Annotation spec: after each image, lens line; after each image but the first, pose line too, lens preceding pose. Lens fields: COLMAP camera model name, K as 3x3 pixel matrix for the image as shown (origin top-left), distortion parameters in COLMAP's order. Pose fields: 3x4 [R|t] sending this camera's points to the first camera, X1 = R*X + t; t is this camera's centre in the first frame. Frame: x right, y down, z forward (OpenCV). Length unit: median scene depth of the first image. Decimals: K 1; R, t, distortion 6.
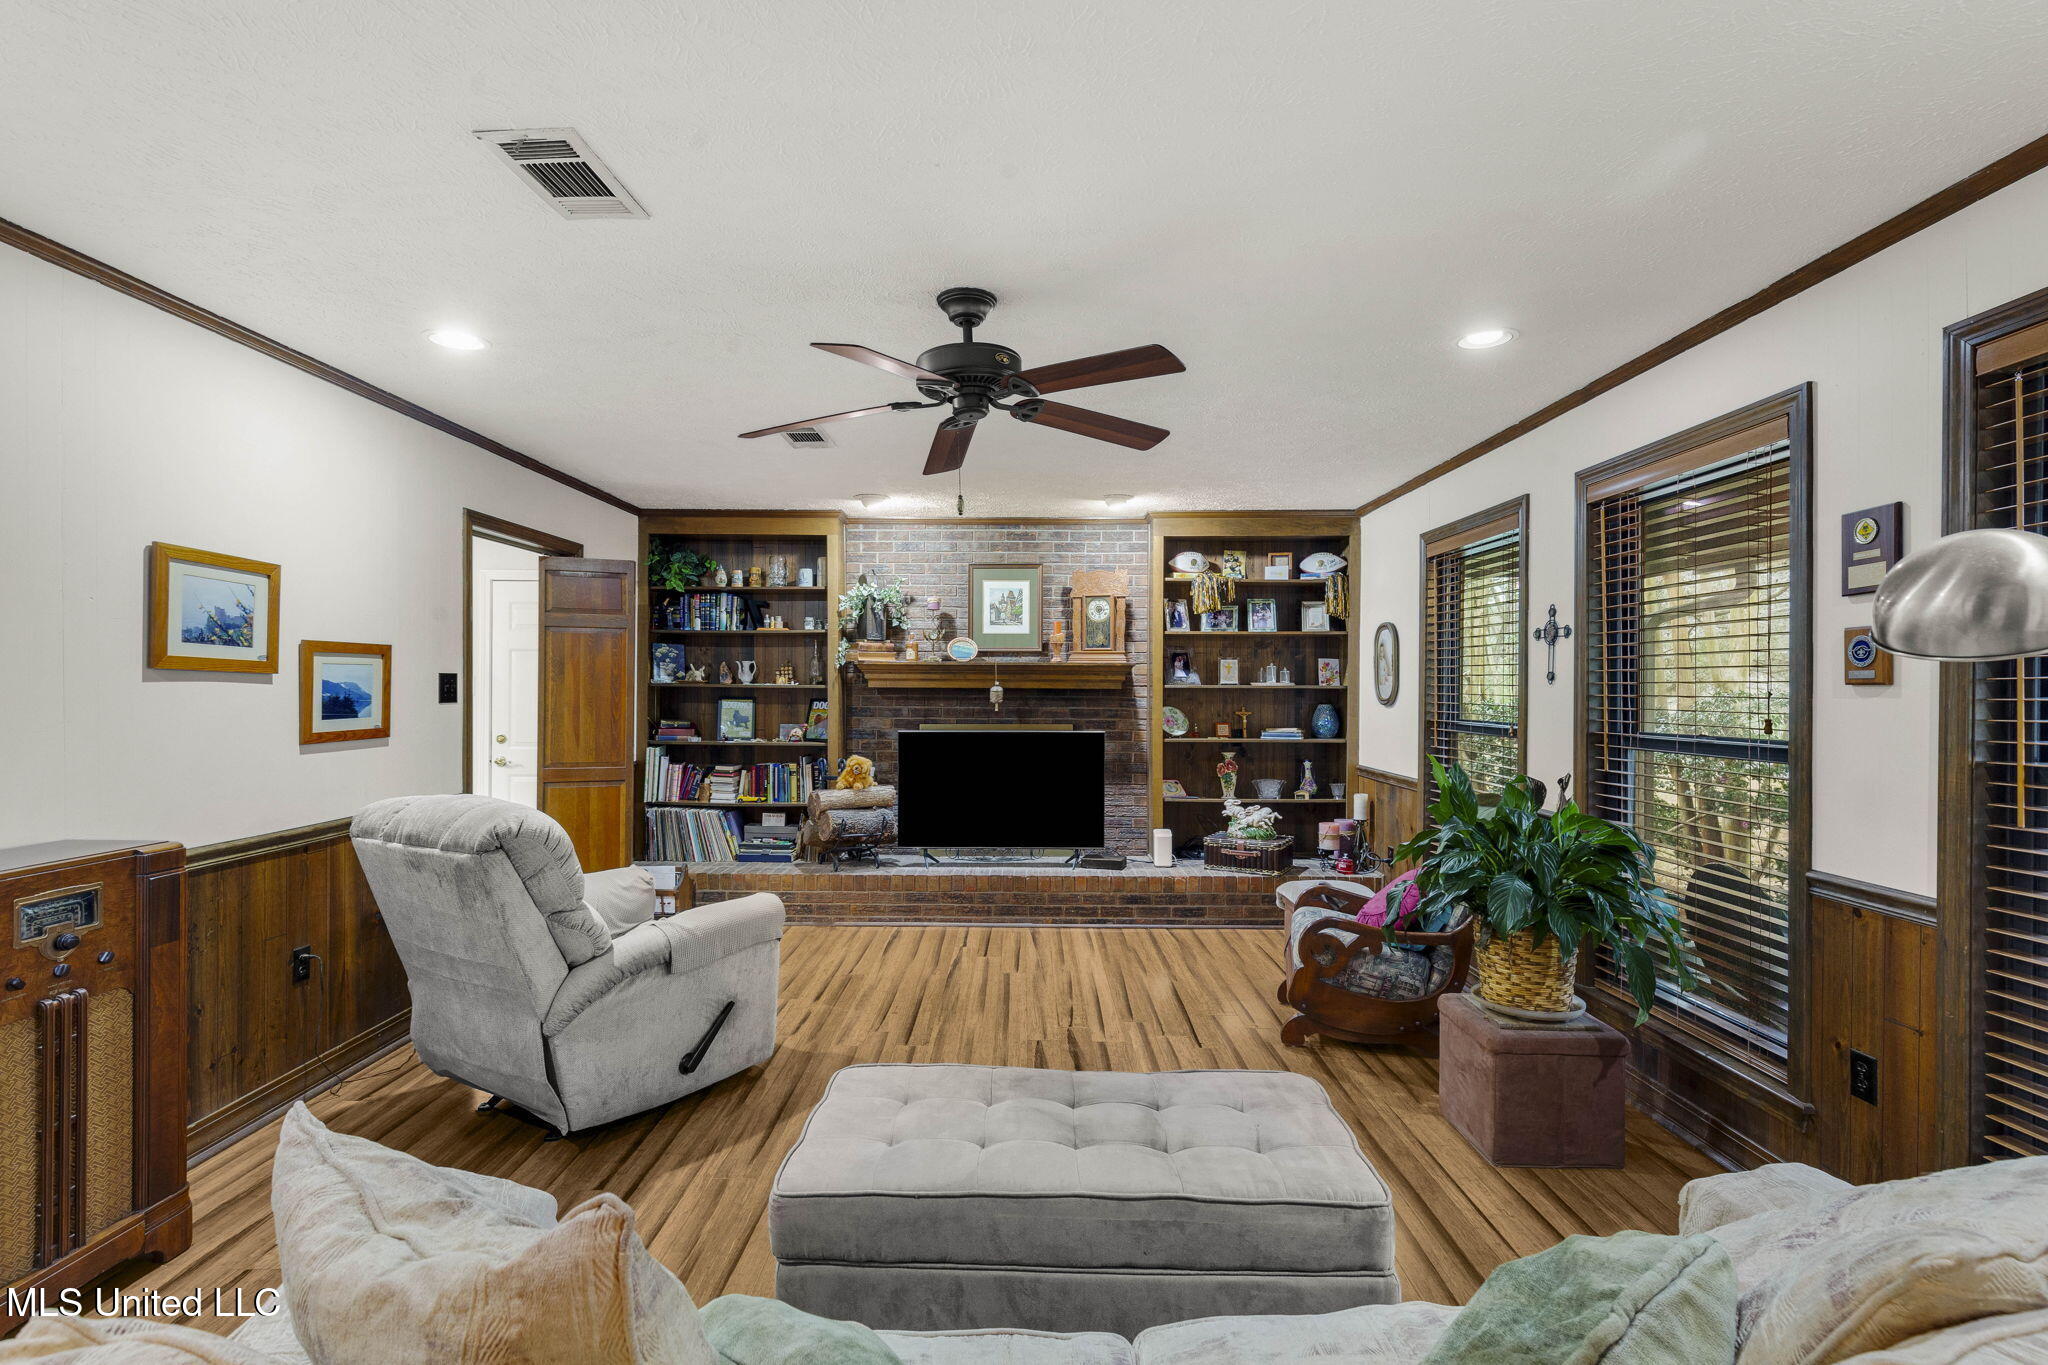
lens RADIAL K [[925.1, 0, 1027.3], [0, 925.1, 687.7], [0, 0, 1]] dist [0.009396, -0.000156]
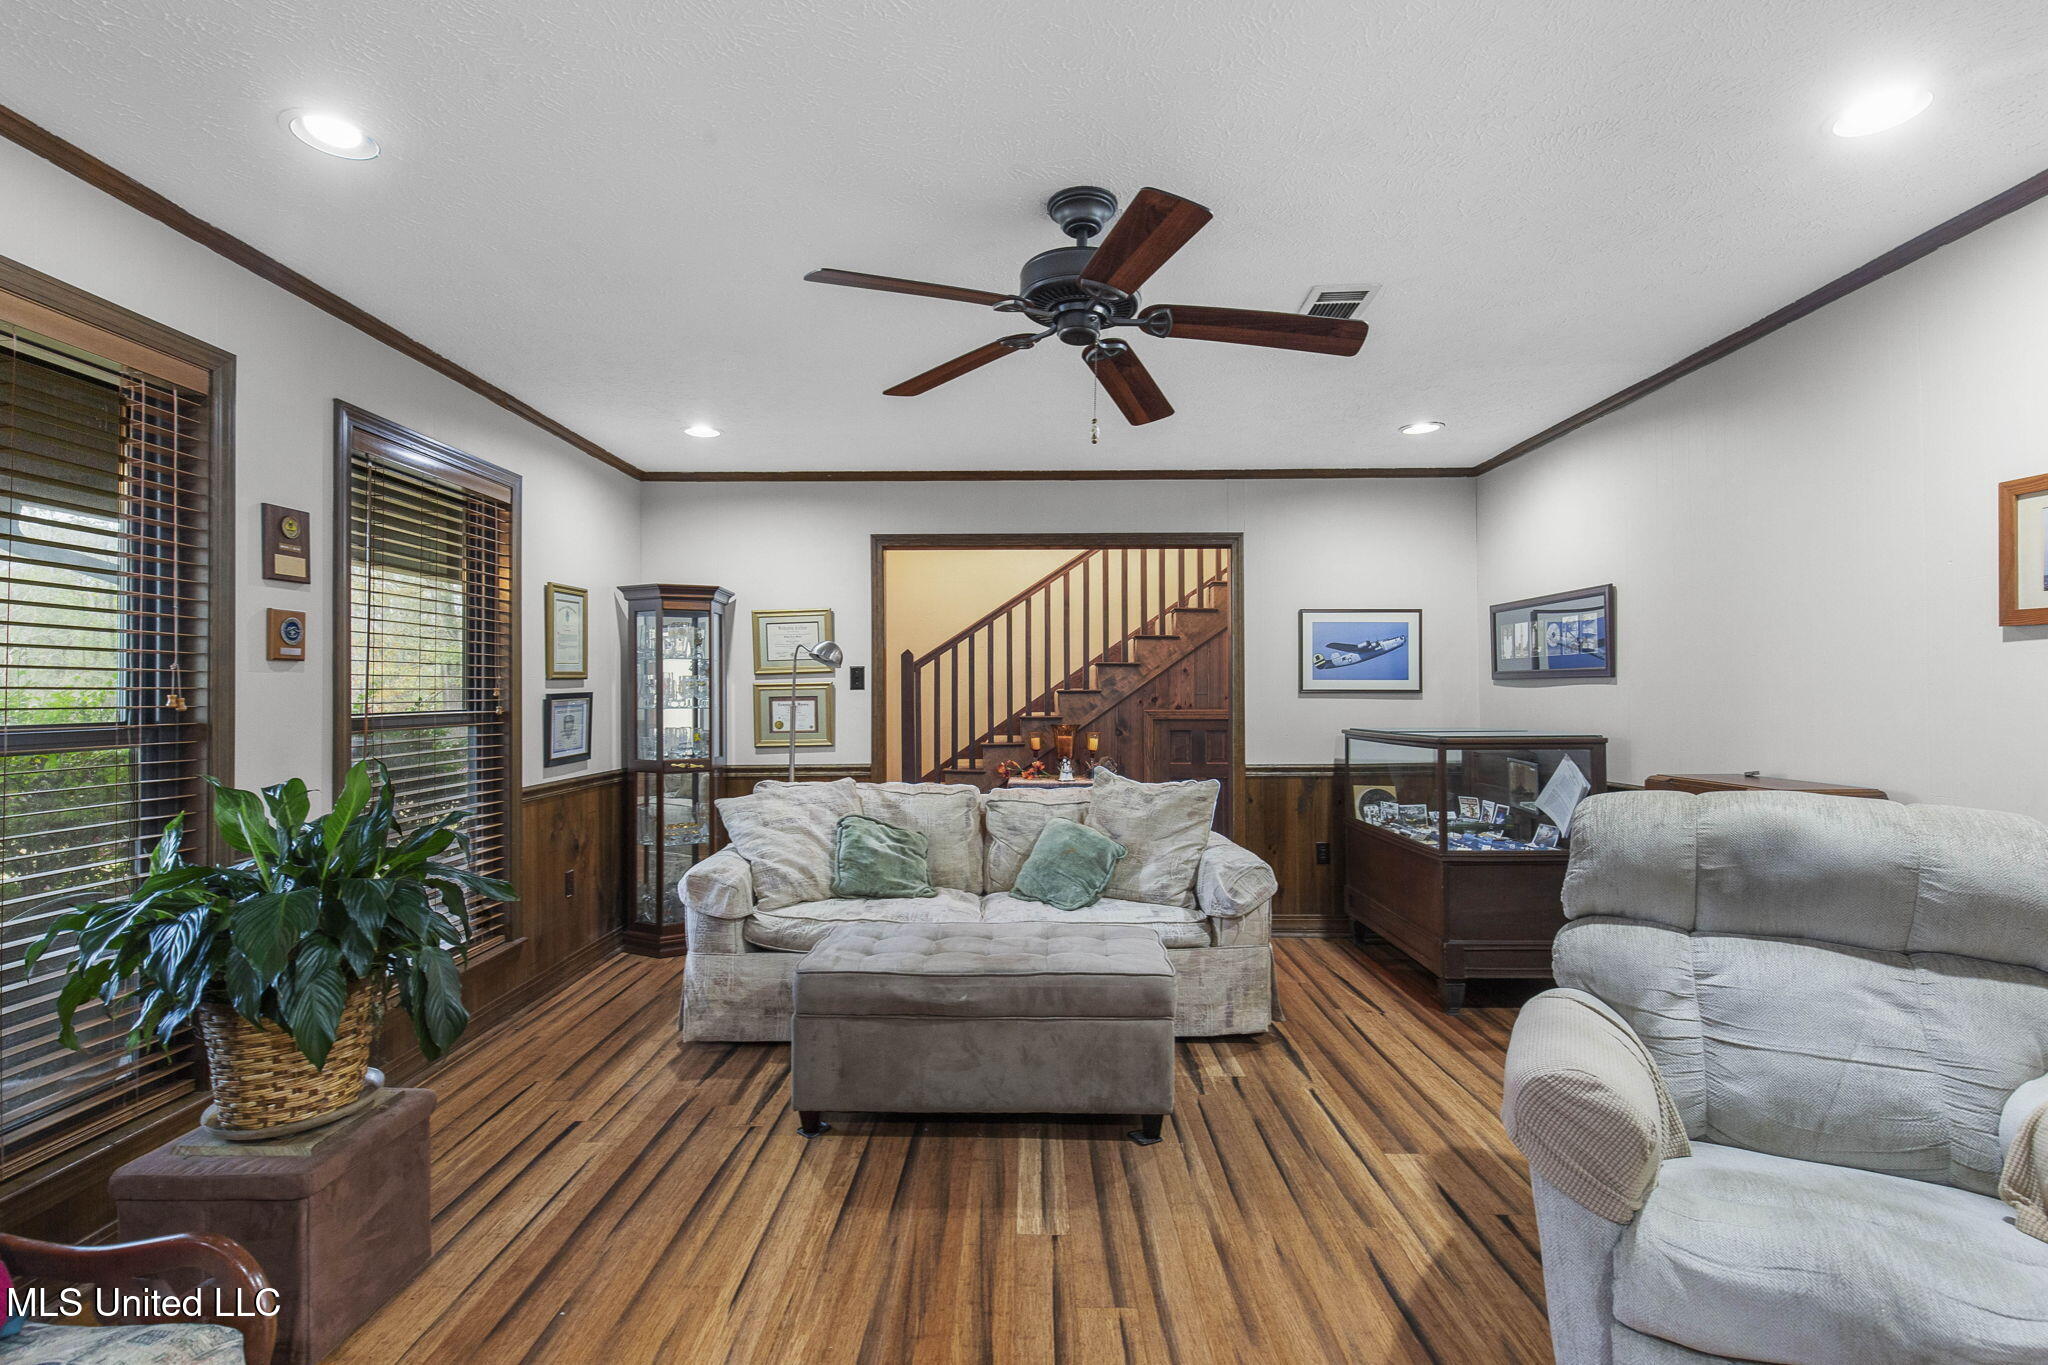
lens RADIAL K [[925.1, 0, 1027.3], [0, 925.1, 687.7], [0, 0, 1]] dist [0.009396, -0.000156]
pose [[-0.999852, 0.005566, 0.016305, -0.010828], [0.005349, 0.999897, -0.013318, 0.019541], [-0.016378, -0.013229, -0.999778, 0.834527]]
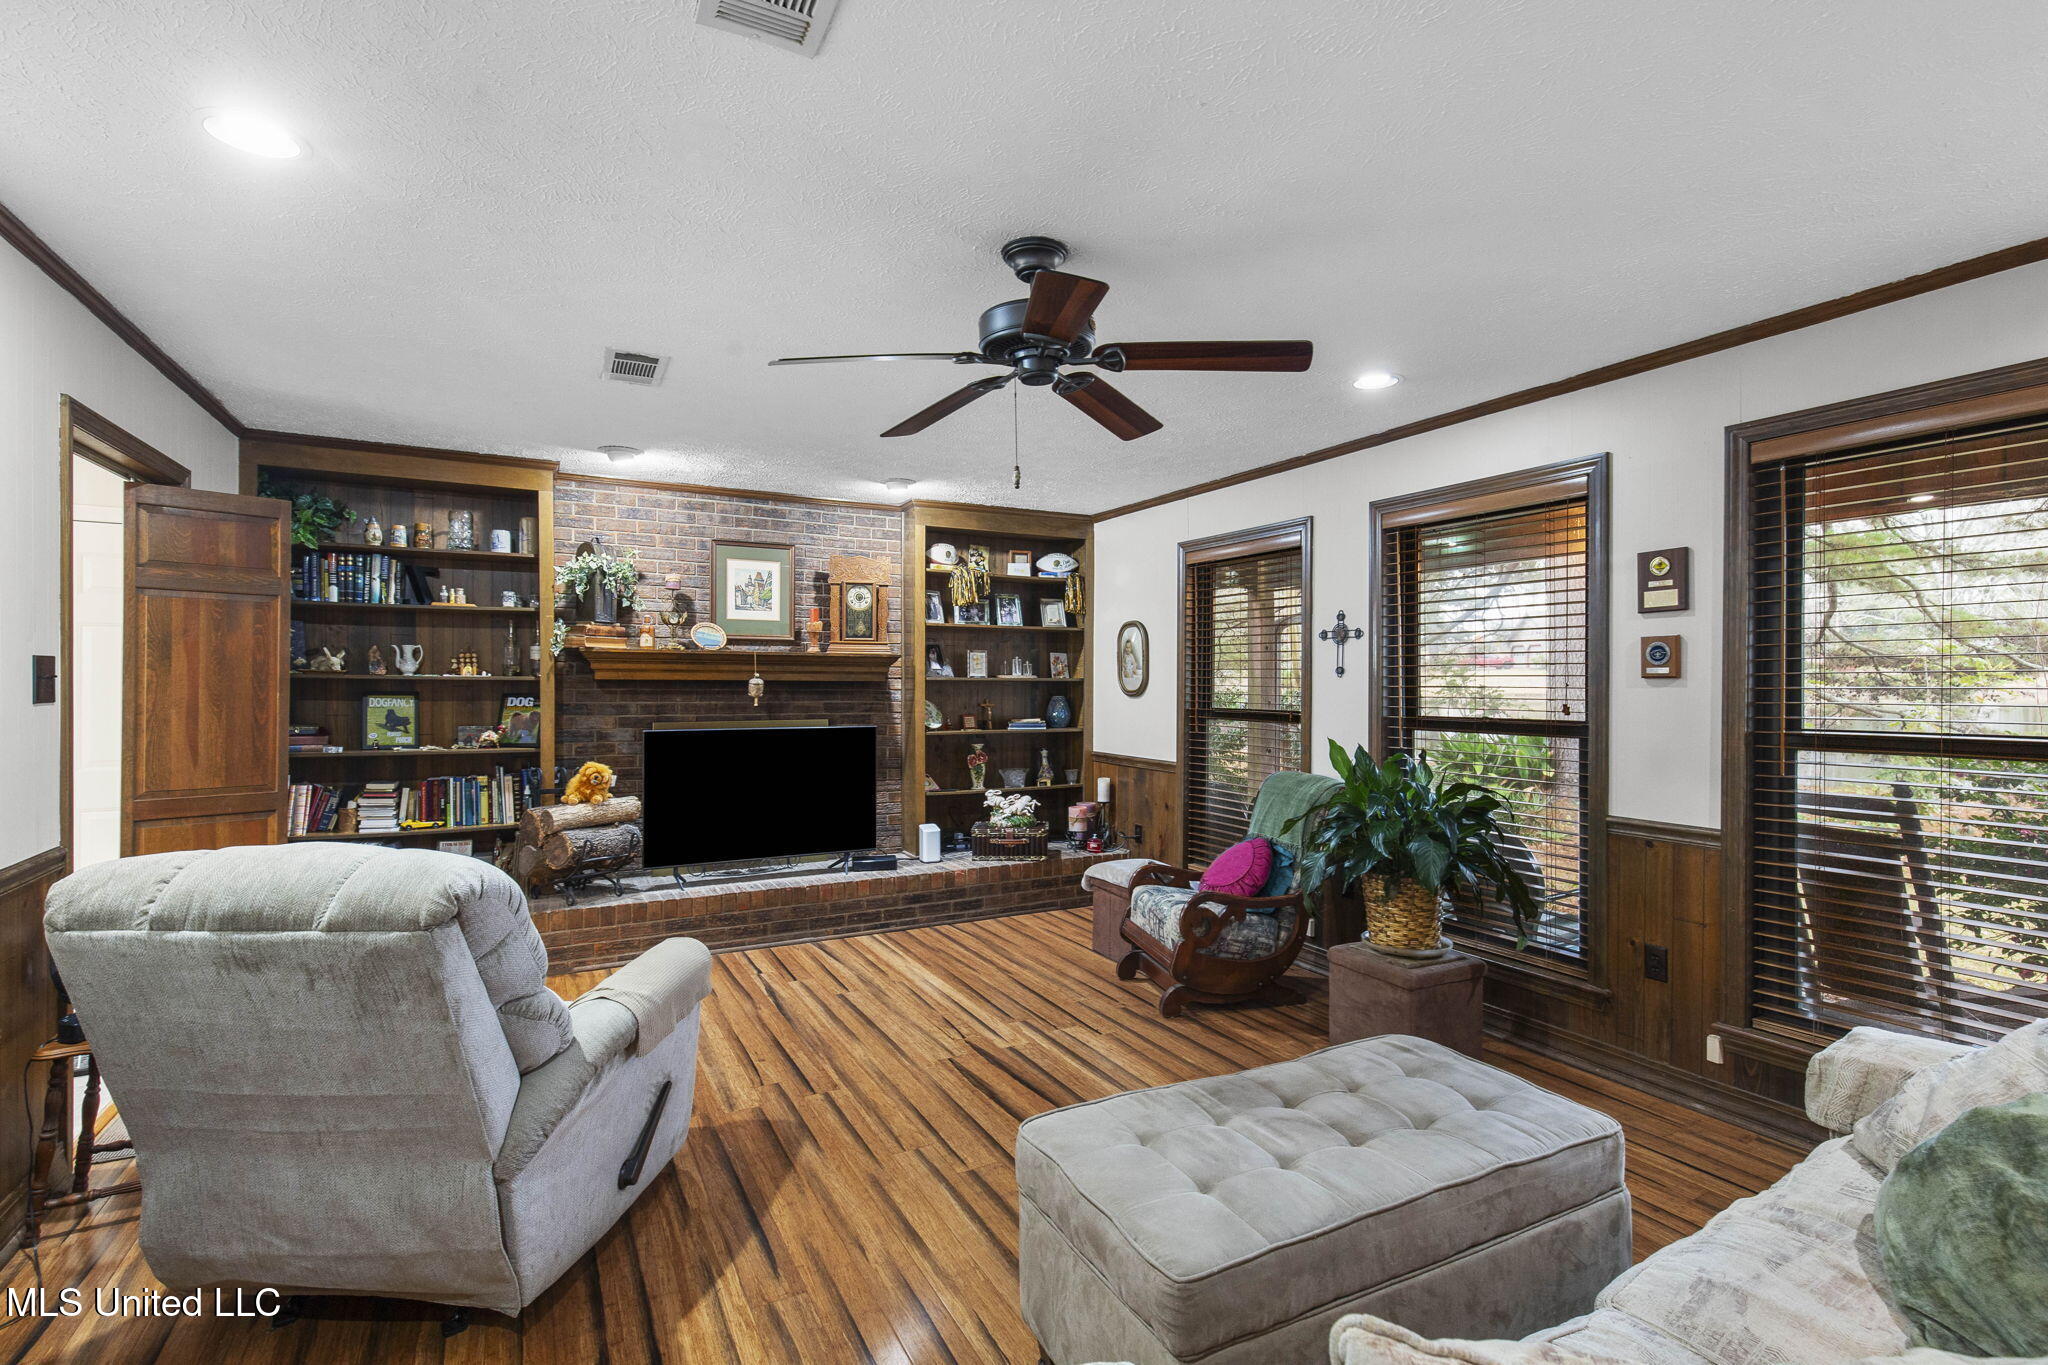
lens RADIAL K [[917.9, 0, 1024.0], [0, 917.9, 682.5], [0, 0, 1]] dist [0.011367, -0.000269]
pose [[0.882927, -0.000428, 0.469510, -0.223392], [-0.000574, 0.999998, 0.001990, 0.000546], [-0.469509, -0.002026, 0.882925, 0.093398]]
